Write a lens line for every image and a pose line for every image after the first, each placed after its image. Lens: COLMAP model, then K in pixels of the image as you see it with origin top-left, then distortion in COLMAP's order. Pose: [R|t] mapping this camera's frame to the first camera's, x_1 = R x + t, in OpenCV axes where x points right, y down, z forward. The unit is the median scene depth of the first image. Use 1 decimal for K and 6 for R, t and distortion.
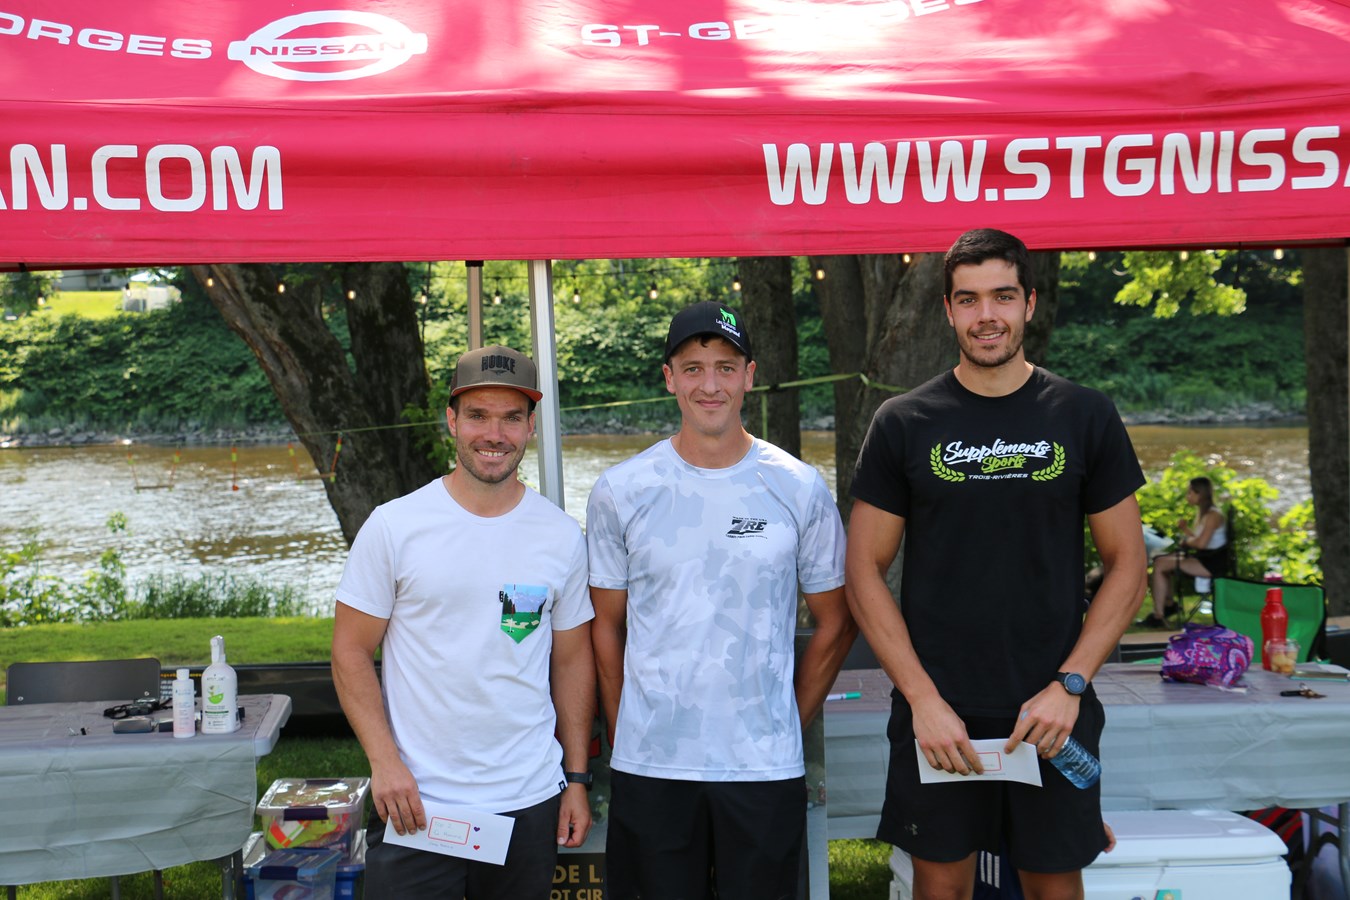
lens RADIAL K [[3321.1, 0, 675.0], [0, 3321.1, 450.0], [0, 0, 1]] dist [0.459353, 0.162007]
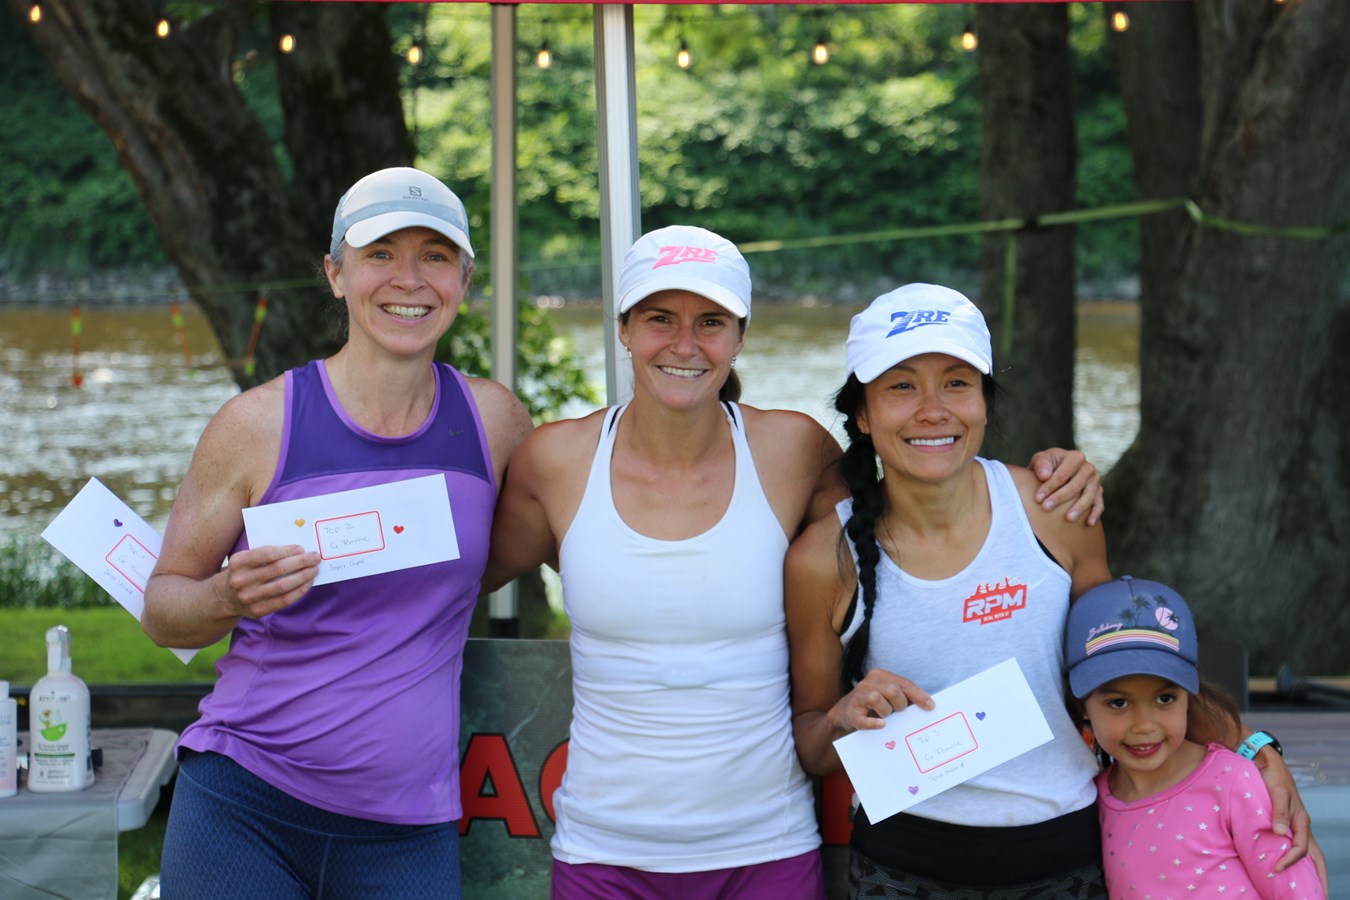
lens RADIAL K [[3321.1, 0, 675.0], [0, 3321.1, 450.0], [0, 0, 1]] dist [0.459353, 0.162007]
pose [[0.999753, 0.021293, -0.006398, -0.026149], [-0.020998, 0.998849, 0.043117, -0.003662], [0.007309, -0.042972, 0.999050, 0.430860]]
